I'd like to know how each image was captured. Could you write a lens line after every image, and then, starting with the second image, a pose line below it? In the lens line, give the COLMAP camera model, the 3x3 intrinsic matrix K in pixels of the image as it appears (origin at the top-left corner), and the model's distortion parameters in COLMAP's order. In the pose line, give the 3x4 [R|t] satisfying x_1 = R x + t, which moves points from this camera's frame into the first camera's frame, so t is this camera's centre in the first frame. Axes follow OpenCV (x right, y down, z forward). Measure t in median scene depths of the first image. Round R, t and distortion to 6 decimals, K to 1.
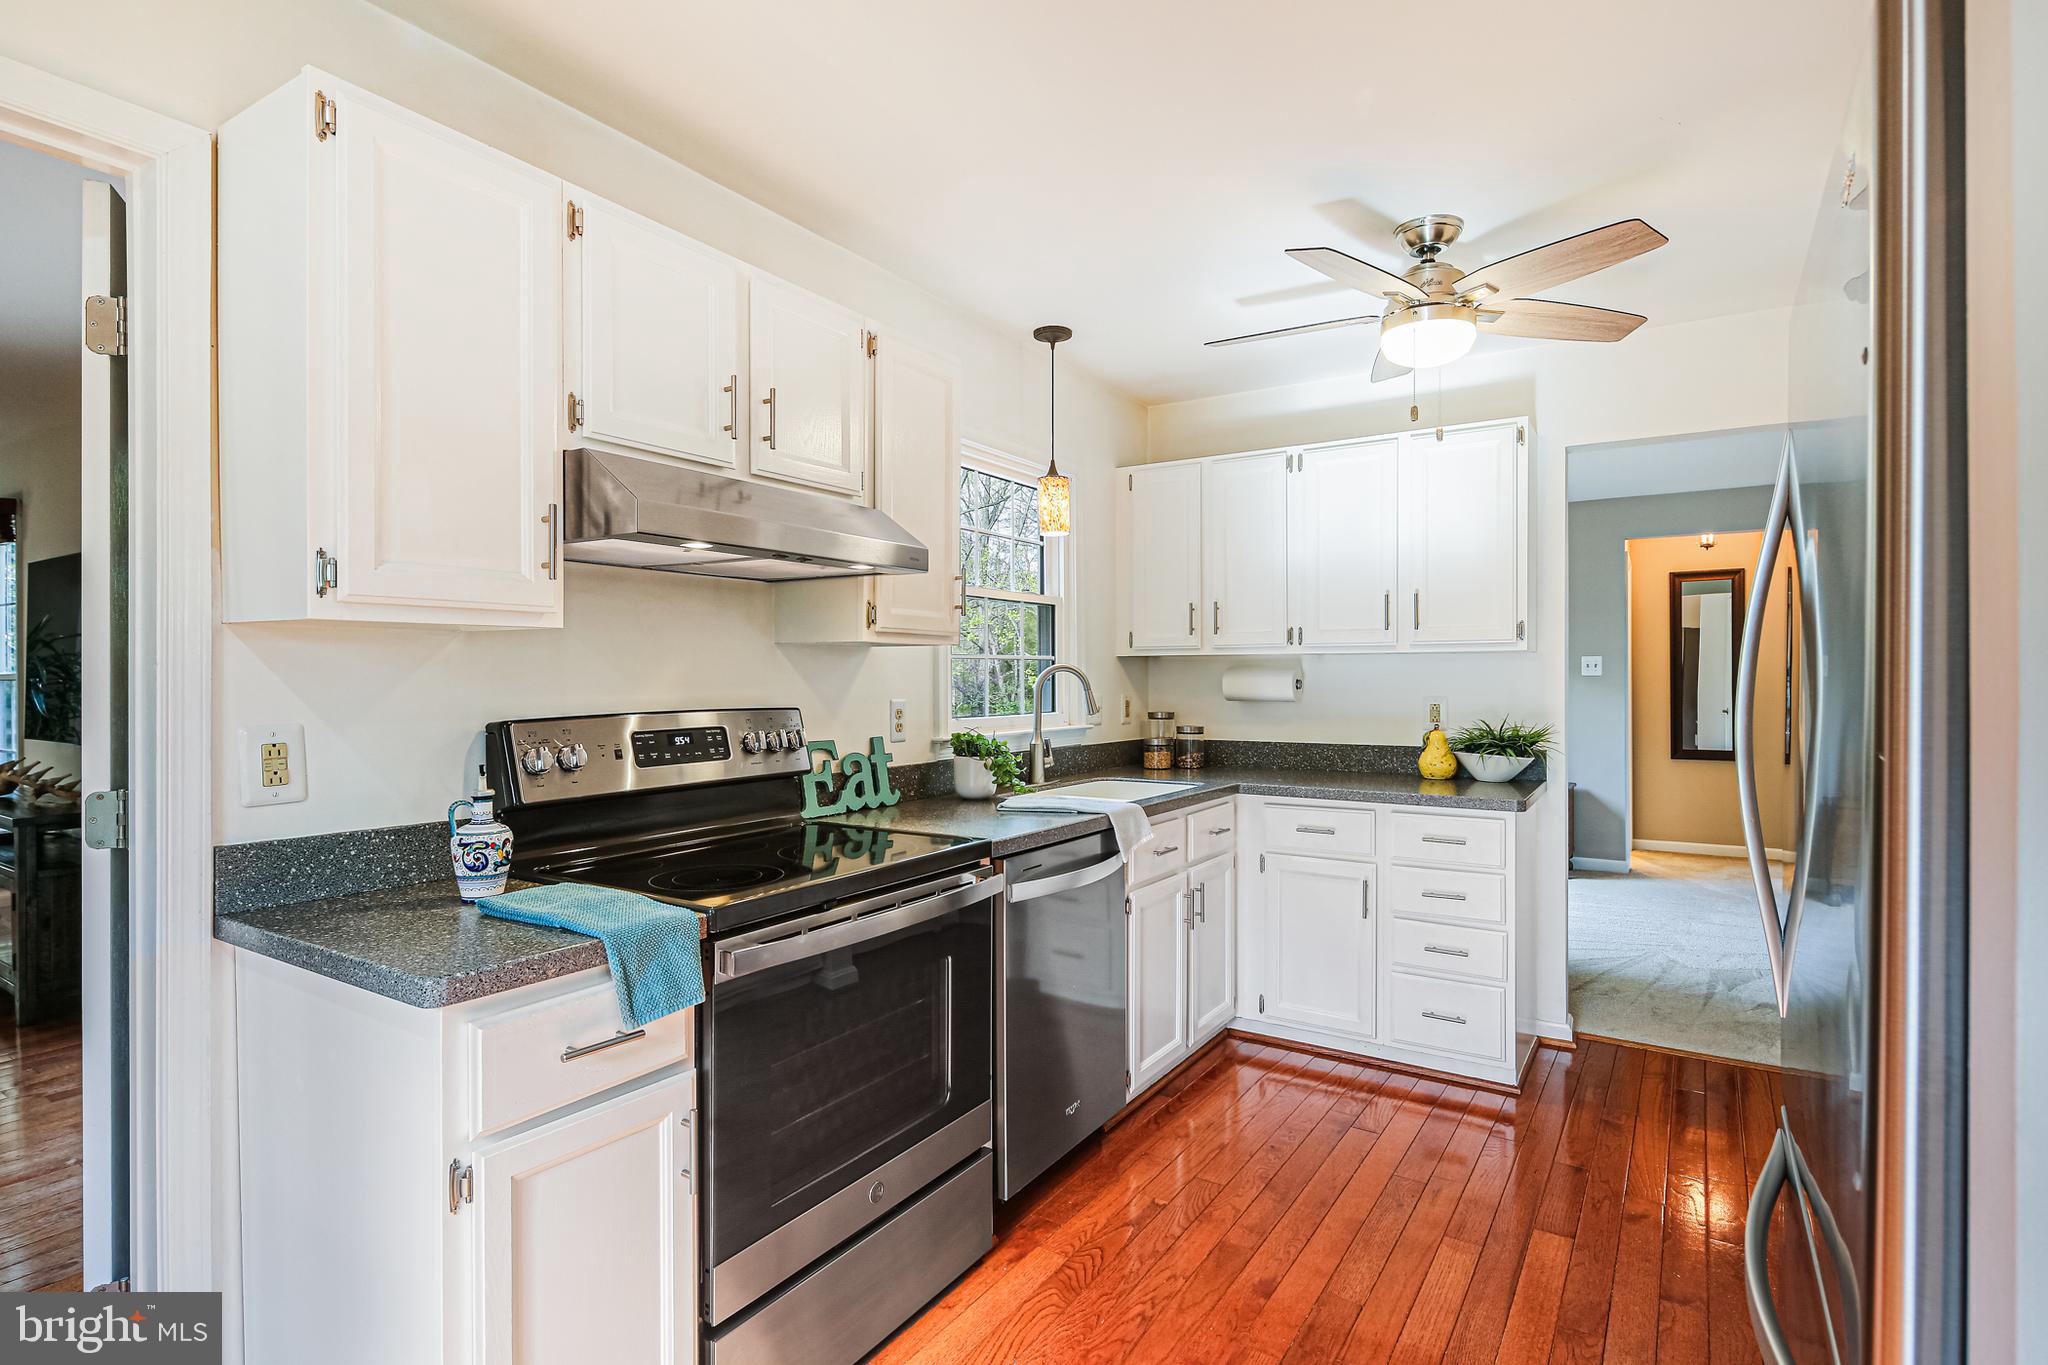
lens RADIAL K [[1001.8, 0, 1038.3], [0, 1001.8, 682.9], [0, 0, 1]] dist [0.011780, -0.007334]
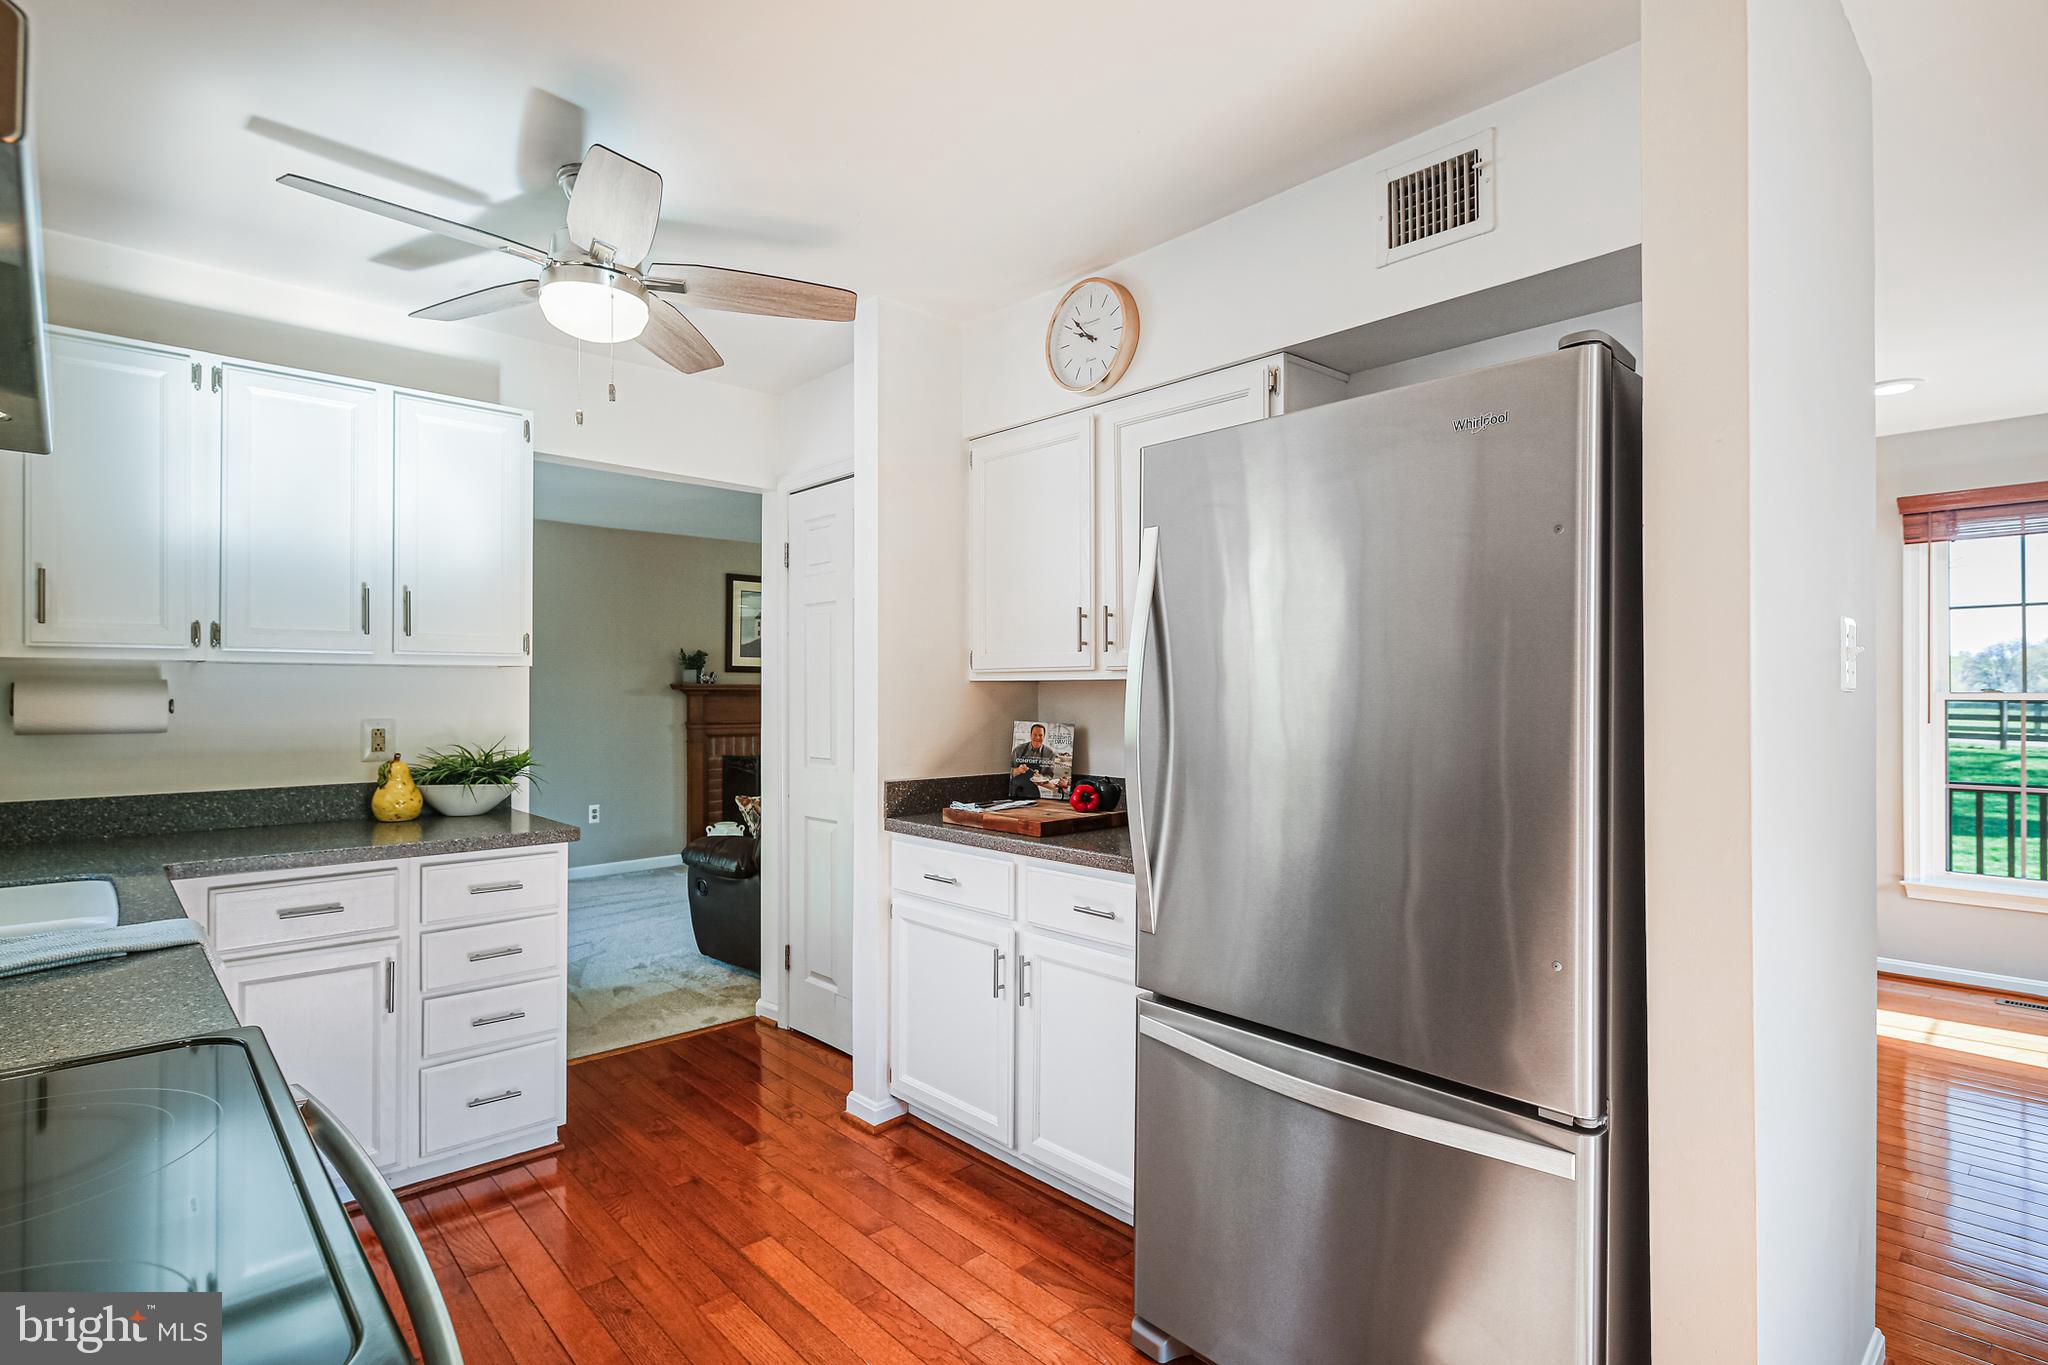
lens RADIAL K [[1001.8, 0, 1025.1], [0, 1001.8, 689.3], [0, 0, 1]] dist [0.011780, -0.007334]
pose [[0.261433, 0.005324, 0.965207, -0.296092], [0.004032, 0.999970, -0.006608, -0.003710], [-0.965213, 0.005619, 0.261404, 0.344346]]
